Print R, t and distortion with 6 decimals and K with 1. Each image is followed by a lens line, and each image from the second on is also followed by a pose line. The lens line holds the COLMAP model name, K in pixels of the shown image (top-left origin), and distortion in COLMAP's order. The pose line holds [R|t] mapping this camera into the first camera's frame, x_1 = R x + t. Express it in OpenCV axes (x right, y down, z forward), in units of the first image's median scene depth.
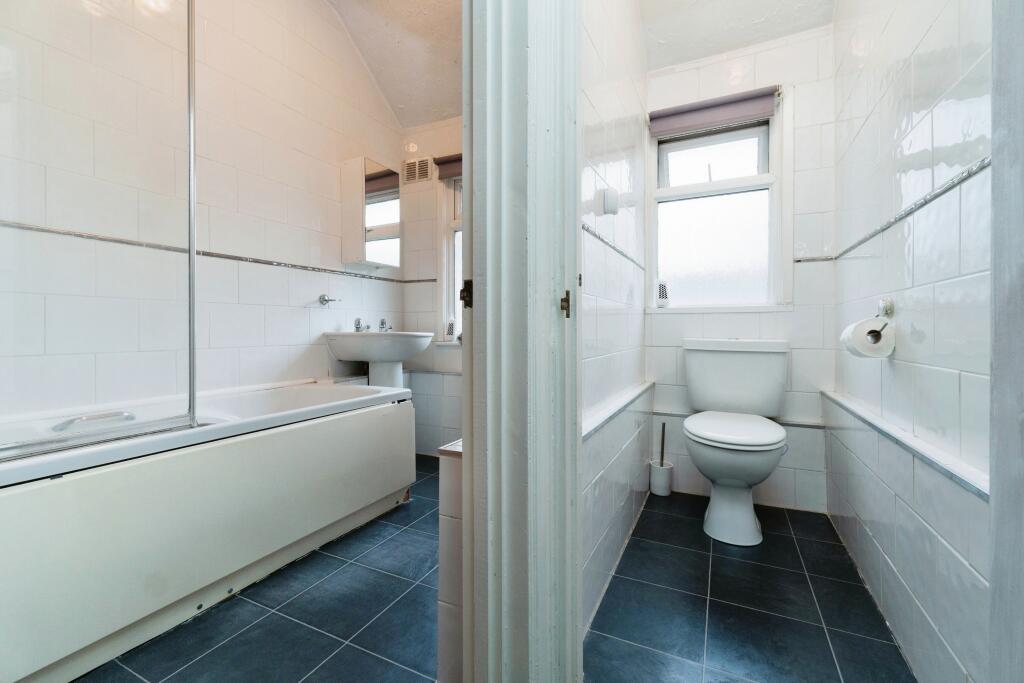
lens RADIAL K [[432.8, 0, 512.0], [0, 432.8, 341.5], [0, 0, 1]] dist [0.010068, 0.000137]
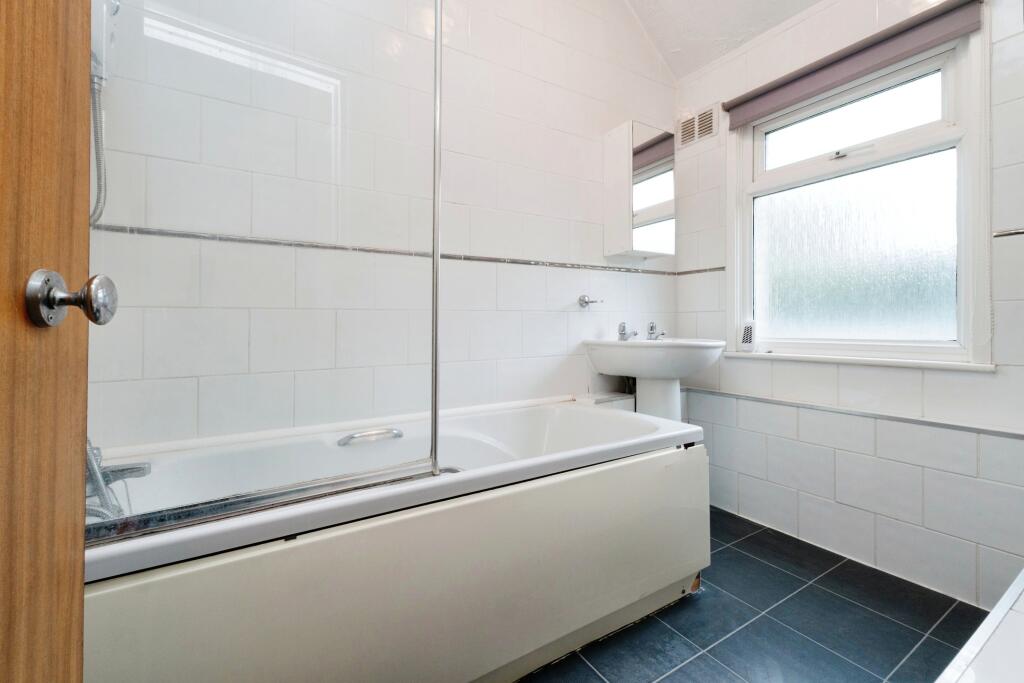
lens RADIAL K [[432.8, 0, 512.0], [0, 432.8, 341.5], [0, 0, 1]] dist [0.010068, 0.000137]
pose [[0.846586, 0.010370, -0.532150, -0.100396], [-0.004534, 0.999914, 0.012272, -0.027657], [0.532232, -0.007976, 0.846561, 0.206763]]
